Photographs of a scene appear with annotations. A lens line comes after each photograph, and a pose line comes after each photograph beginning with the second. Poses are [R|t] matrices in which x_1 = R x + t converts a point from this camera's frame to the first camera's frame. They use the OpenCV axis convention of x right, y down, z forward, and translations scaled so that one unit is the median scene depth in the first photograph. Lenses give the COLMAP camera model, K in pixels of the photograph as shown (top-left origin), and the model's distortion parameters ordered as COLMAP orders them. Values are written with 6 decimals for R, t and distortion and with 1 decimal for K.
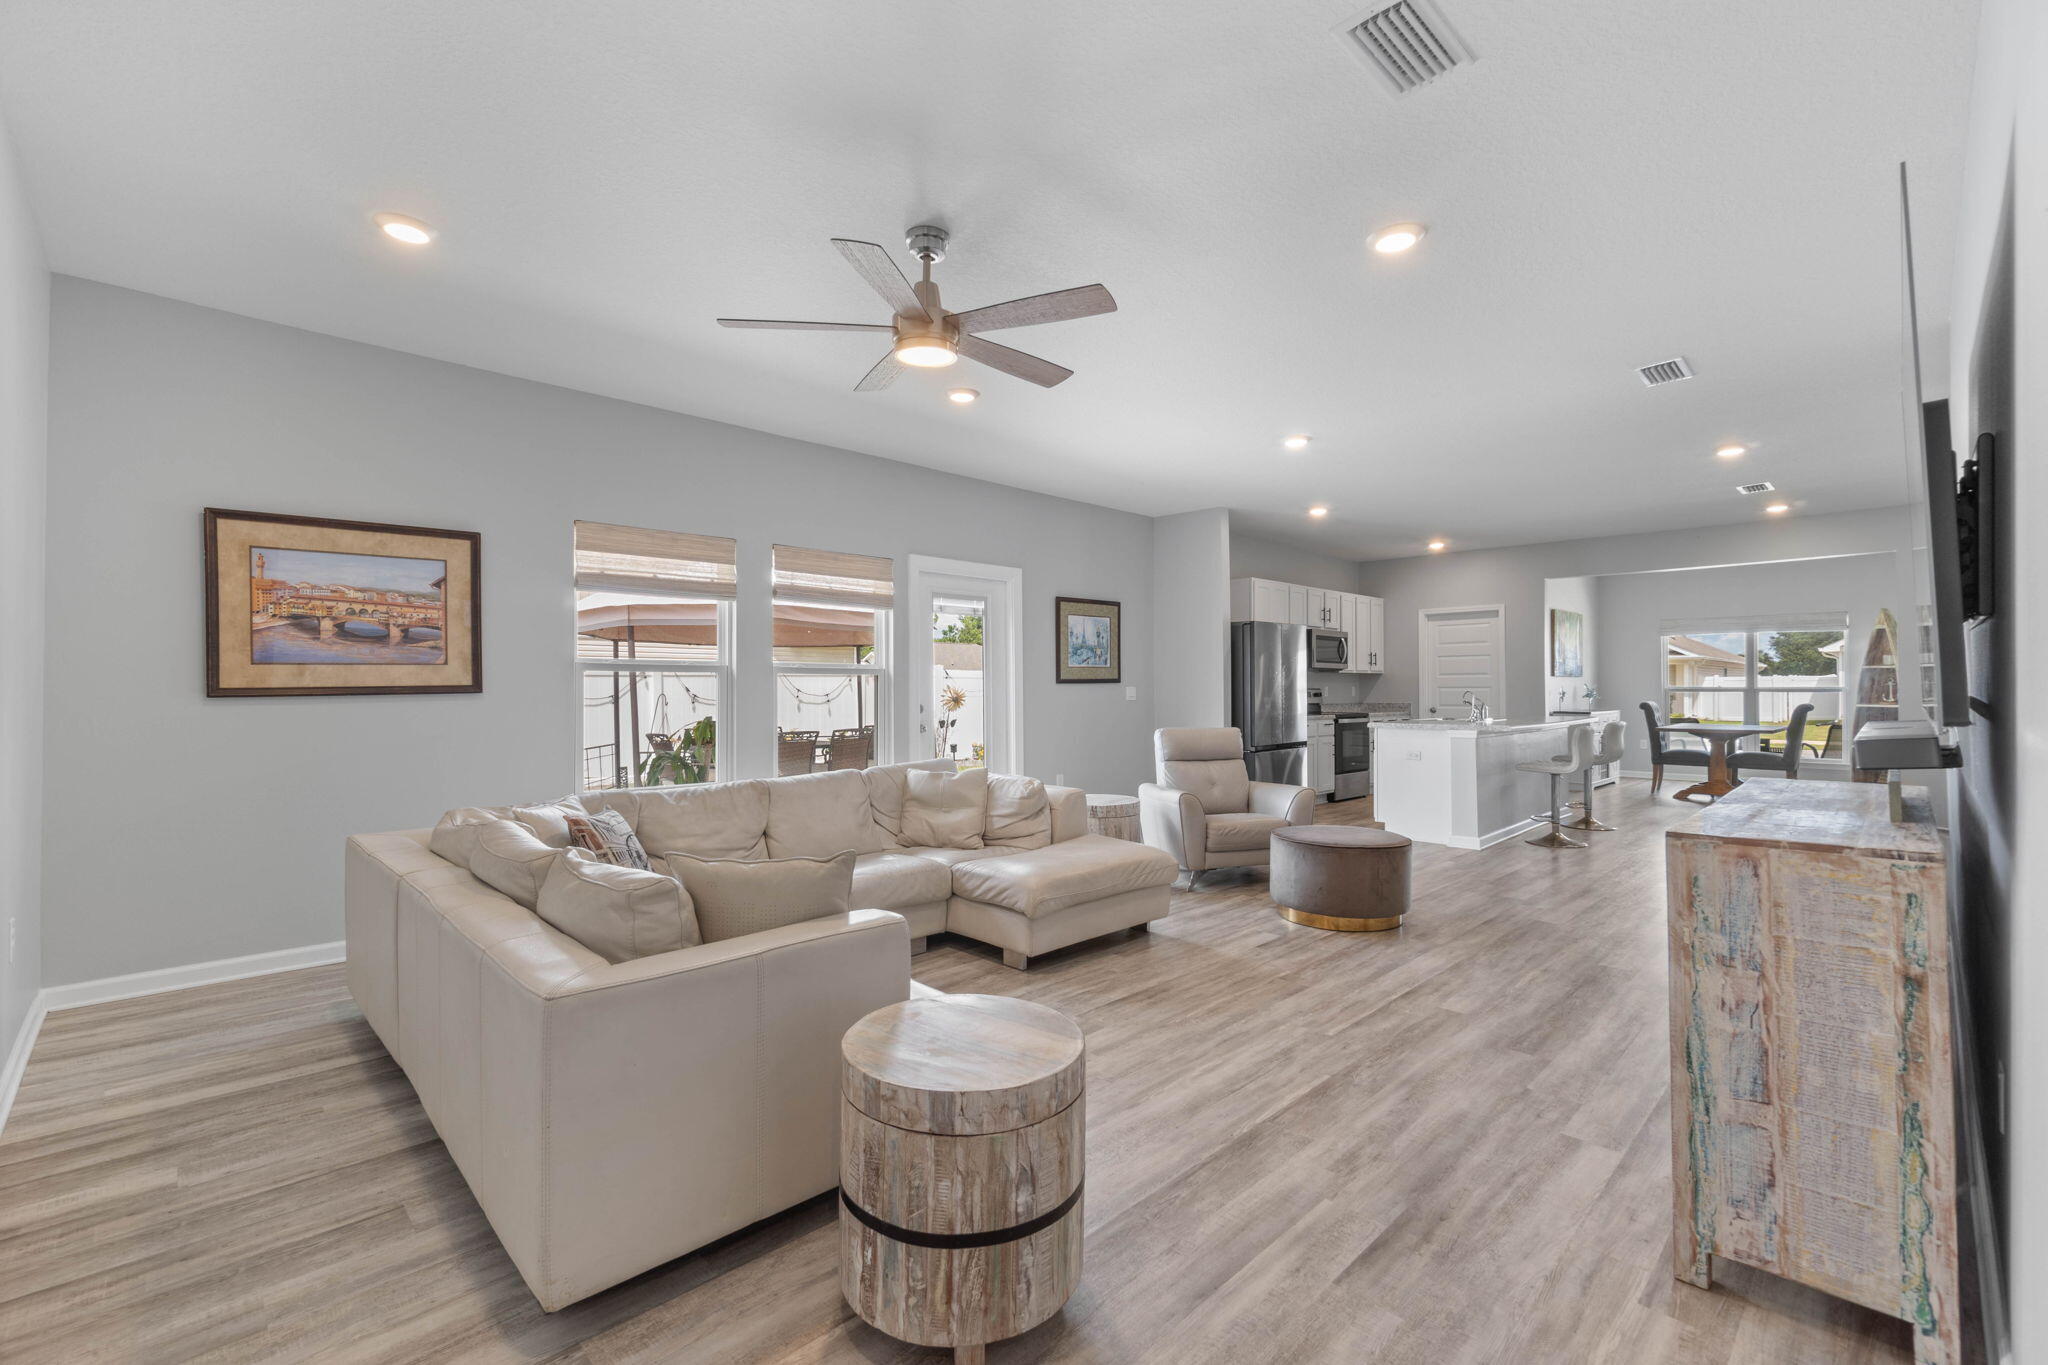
lens RADIAL K [[892.9, 0, 1024.0], [0, 892.9, 682.5], [0, 0, 1]] dist [-0.000999, 0.000059]
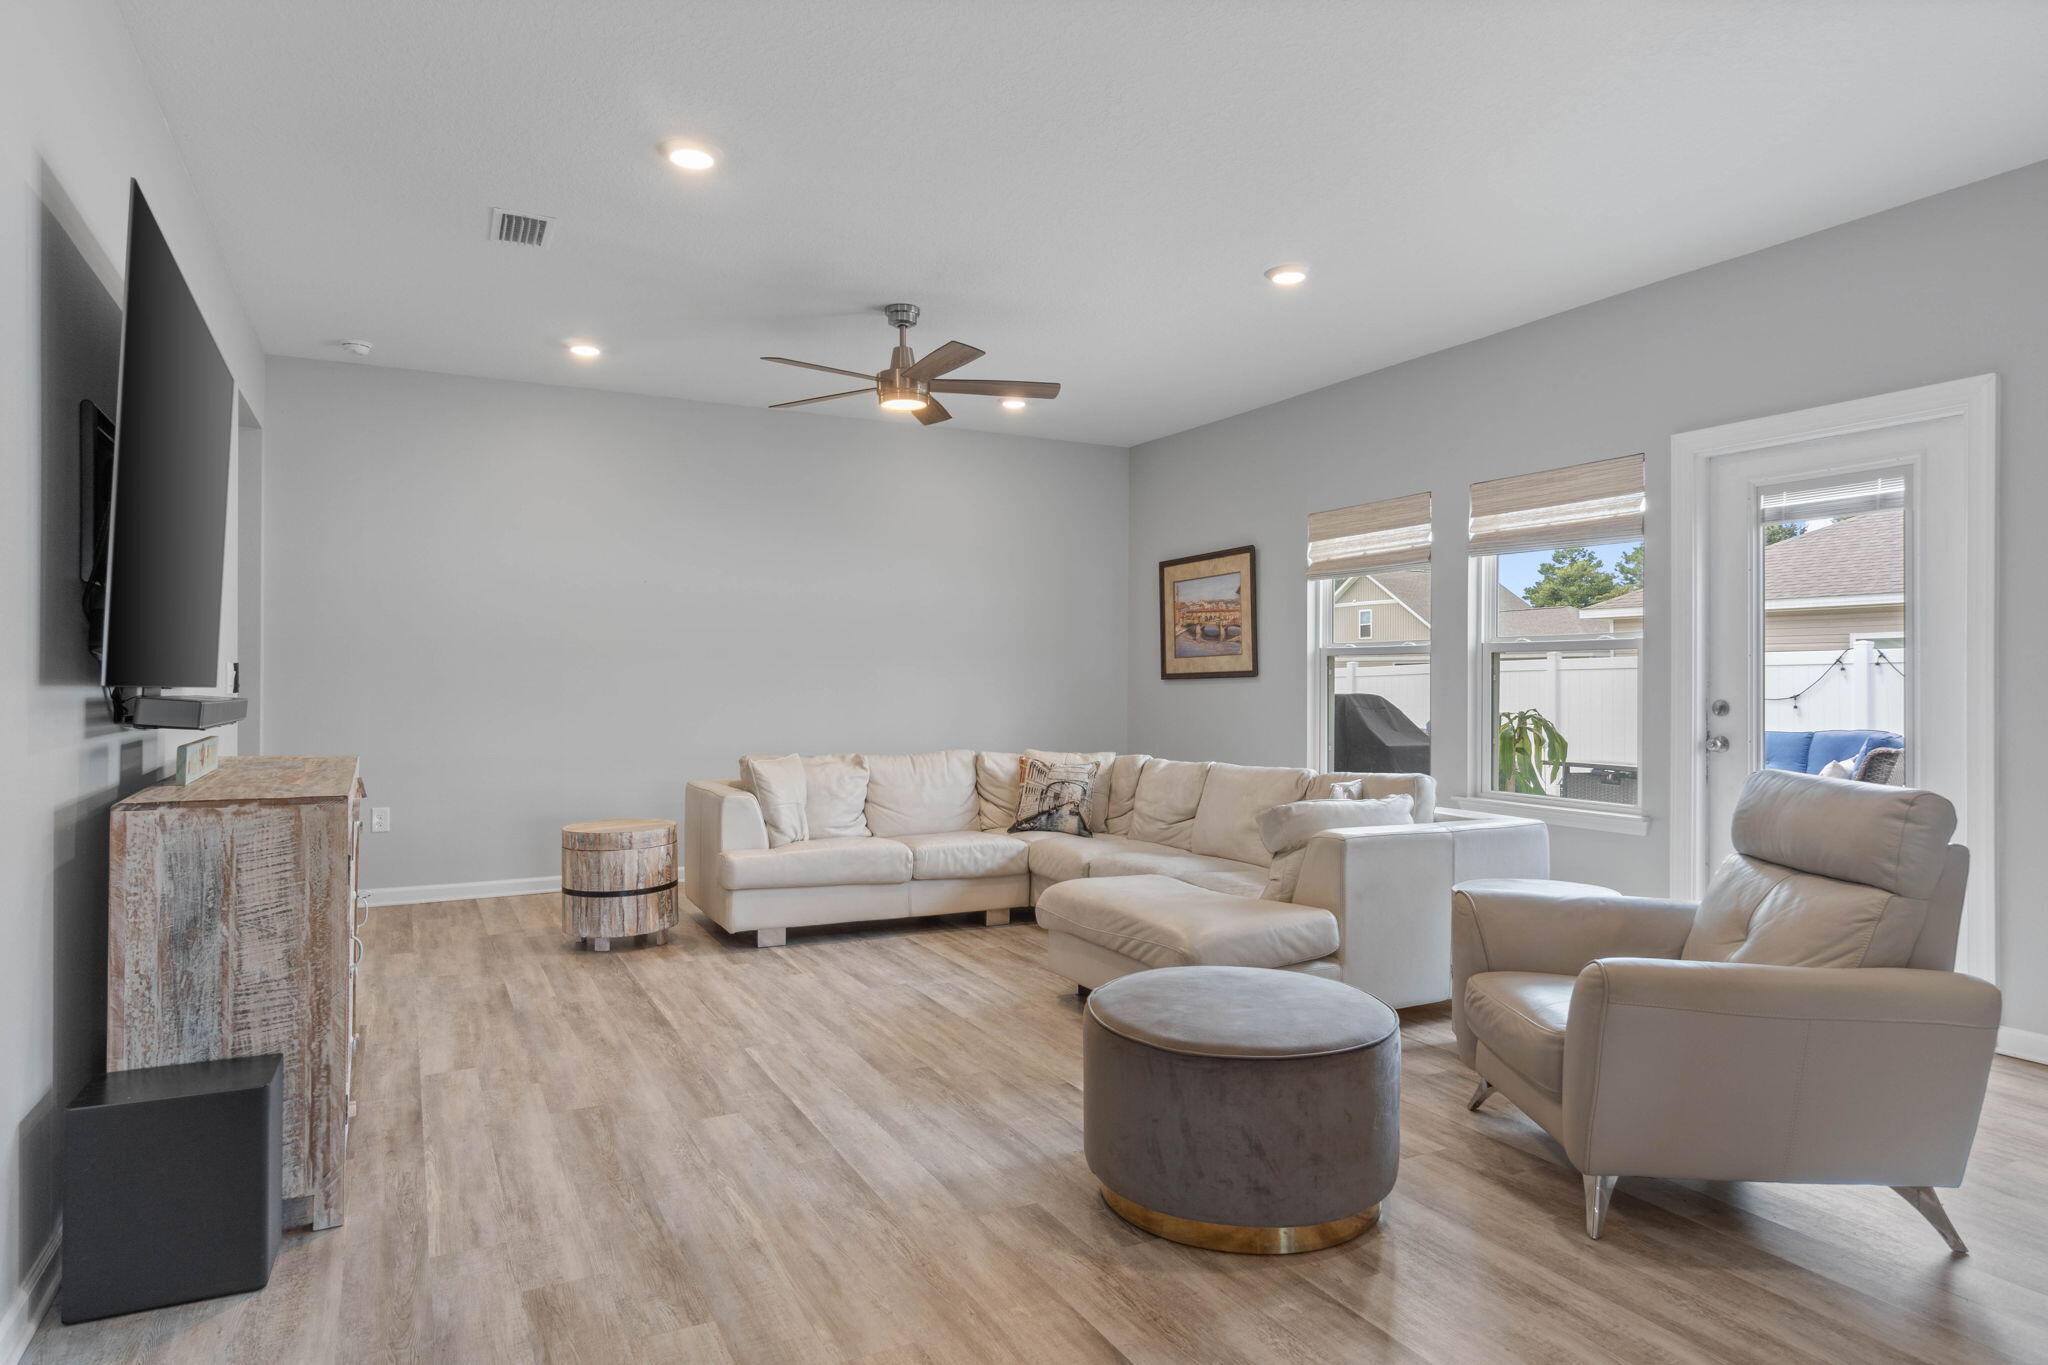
lens RADIAL K [[1178.5, 0, 1024.0], [0, 1178.5, 682.5], [0, 0, 1]] dist [0.021227, -0.000300]
pose [[-0.292064, 0.002516, -0.956395, 1.190966], [0.003999, 0.999991, 0.001409, 0.018363], [0.956390, -0.003413, -0.292071, 1.370422]]
